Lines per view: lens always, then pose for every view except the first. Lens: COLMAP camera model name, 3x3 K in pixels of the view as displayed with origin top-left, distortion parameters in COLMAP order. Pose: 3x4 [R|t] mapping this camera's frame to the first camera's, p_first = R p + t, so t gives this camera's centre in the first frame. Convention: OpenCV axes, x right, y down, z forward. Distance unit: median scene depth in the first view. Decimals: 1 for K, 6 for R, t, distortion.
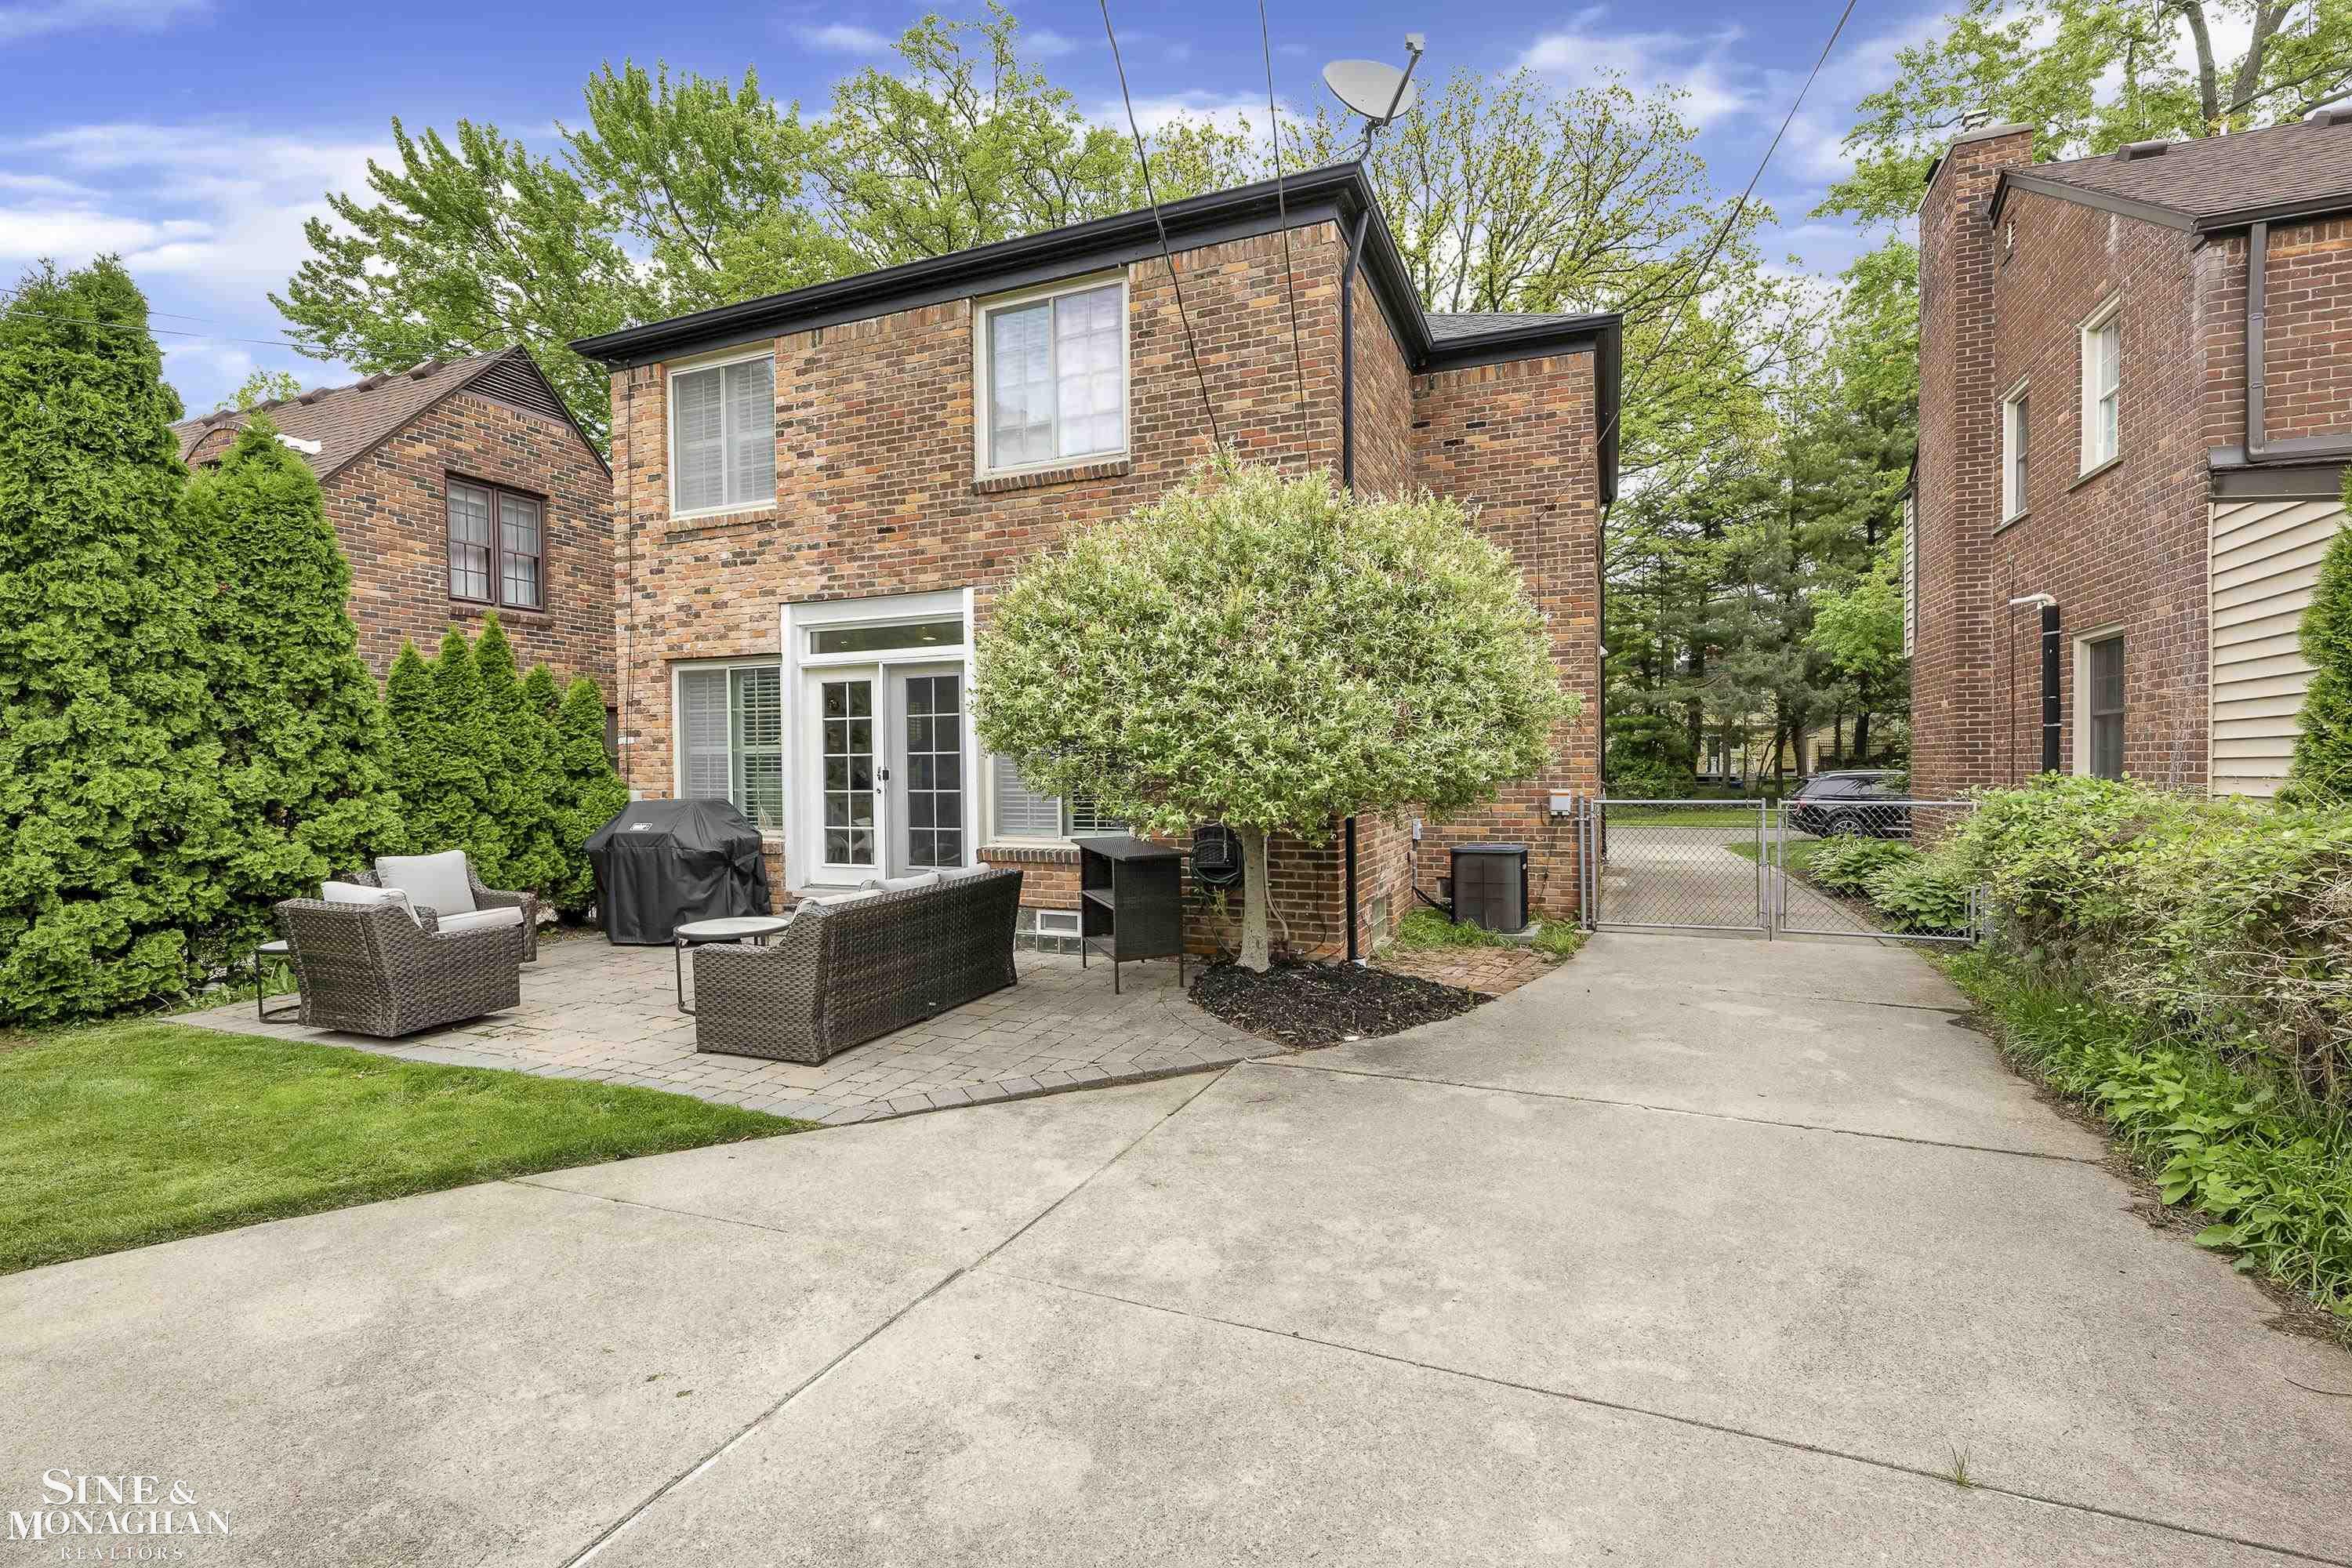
lens RADIAL K [[1067.9, 0, 1175.2], [0, 1067.9, 781.9], [0, 0, 1]] dist [-0.000410, -0.000205]
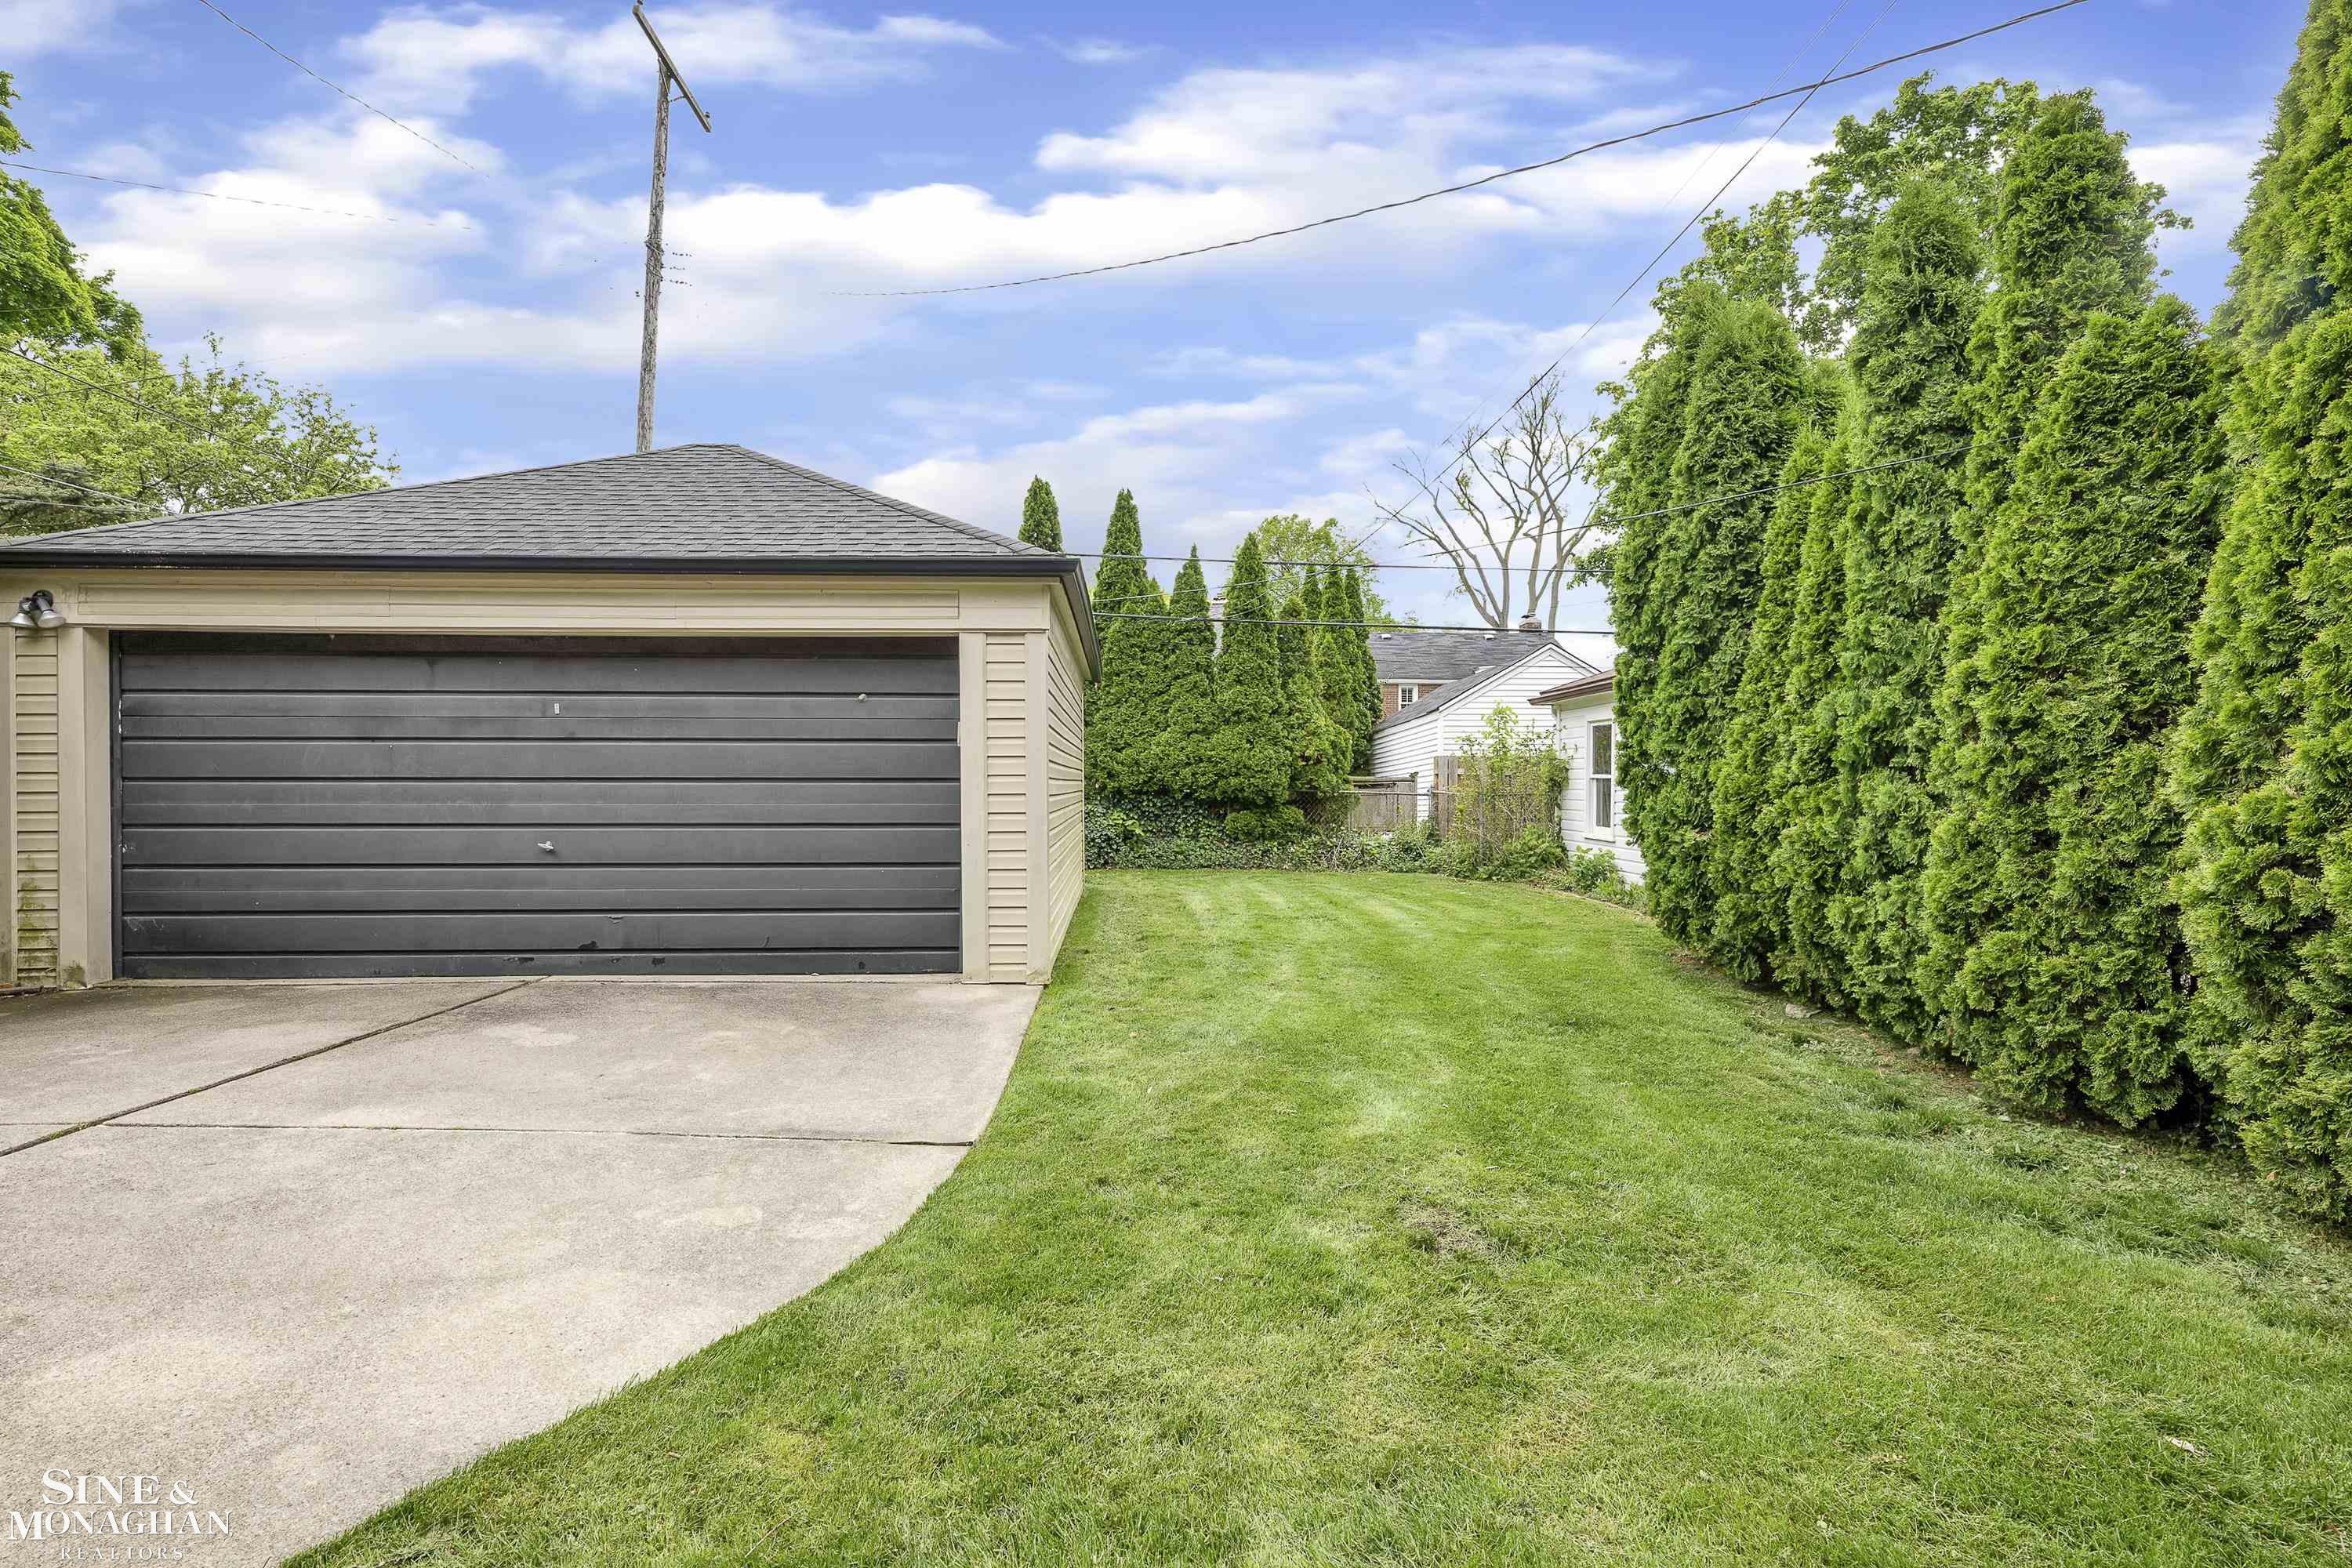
lens RADIAL K [[1067.9, 0, 1180.3], [0, 1067.9, 794.4], [0, 0, 1]] dist [-0.000410, -0.000205]
pose [[-0.904947, 0.005455, -0.425489, -1.149956], [0.001951, 0.999961, 0.008671, 0.091458], [0.425520, 0.007017, -0.904922, 1.981606]]
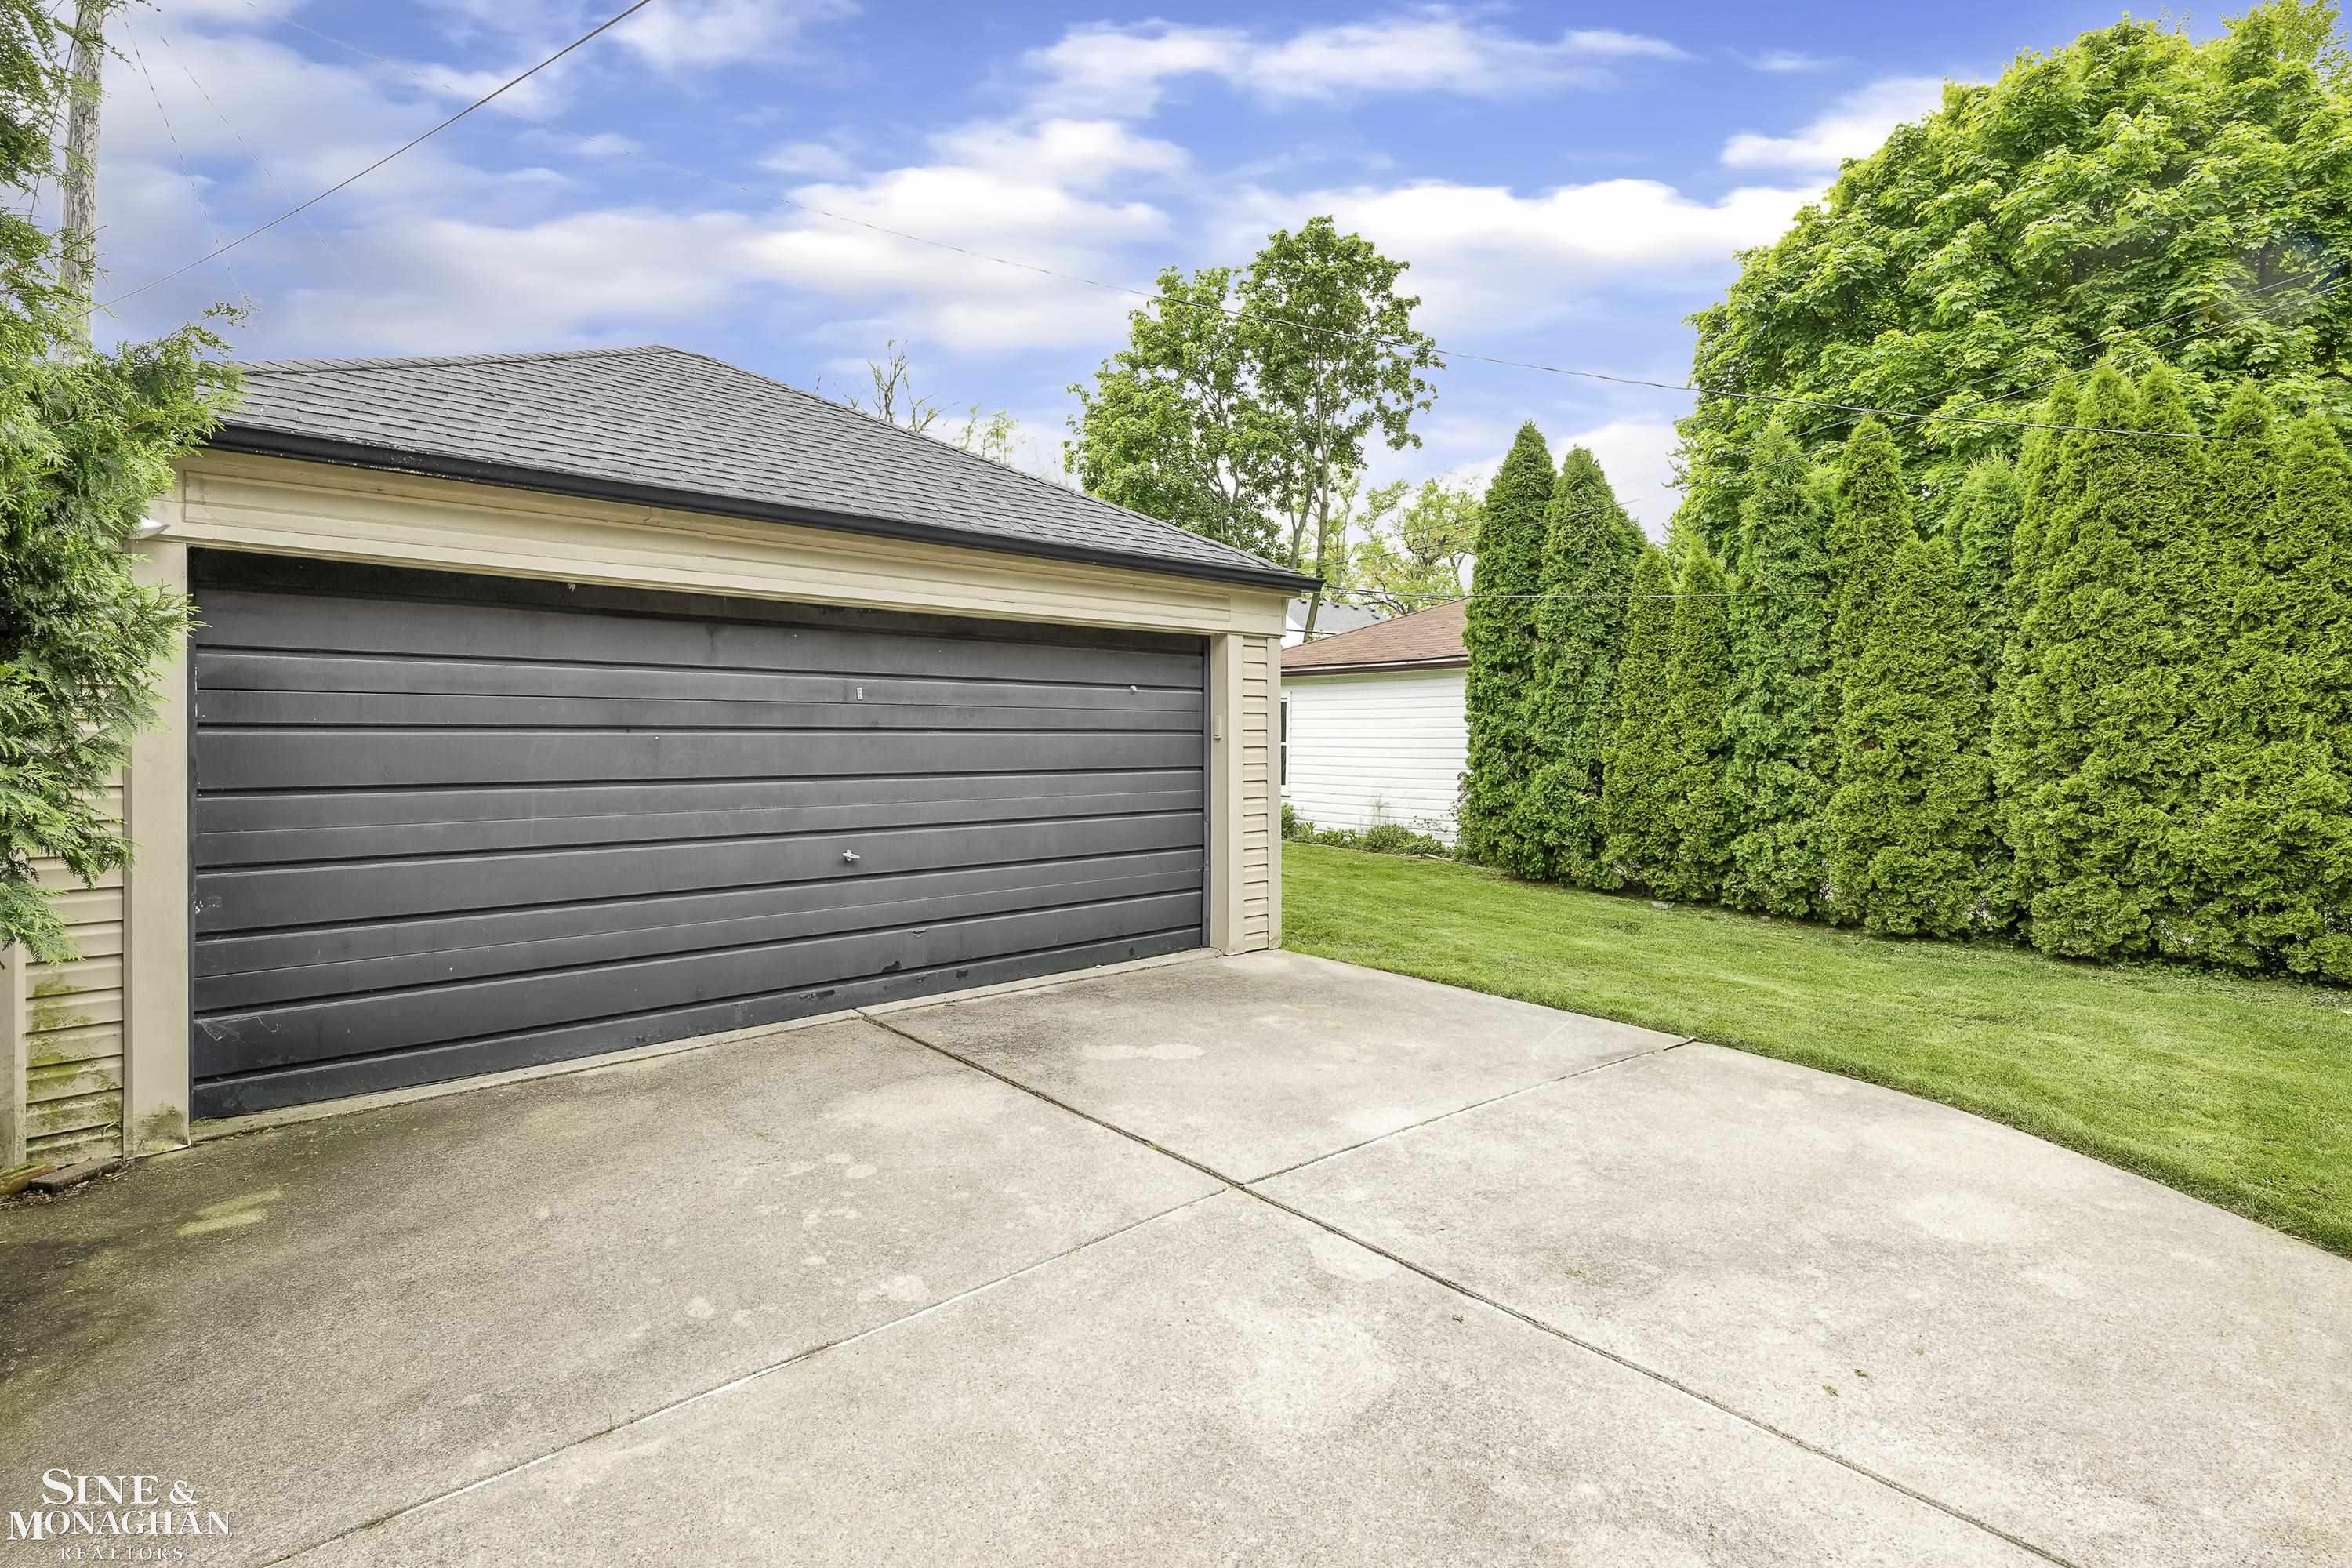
lens RADIAL K [[1067.9, 0, 1203.2], [0, 1067.9, 735.8], [0, 0, 1]] dist [-0.000410, -0.000205]
pose [[-0.436406, 0.002067, -0.899748, 0.535427], [-0.004010, 0.999983, 0.004242, -0.006585], [0.899741, 0.005459, -0.436390, 0.775102]]
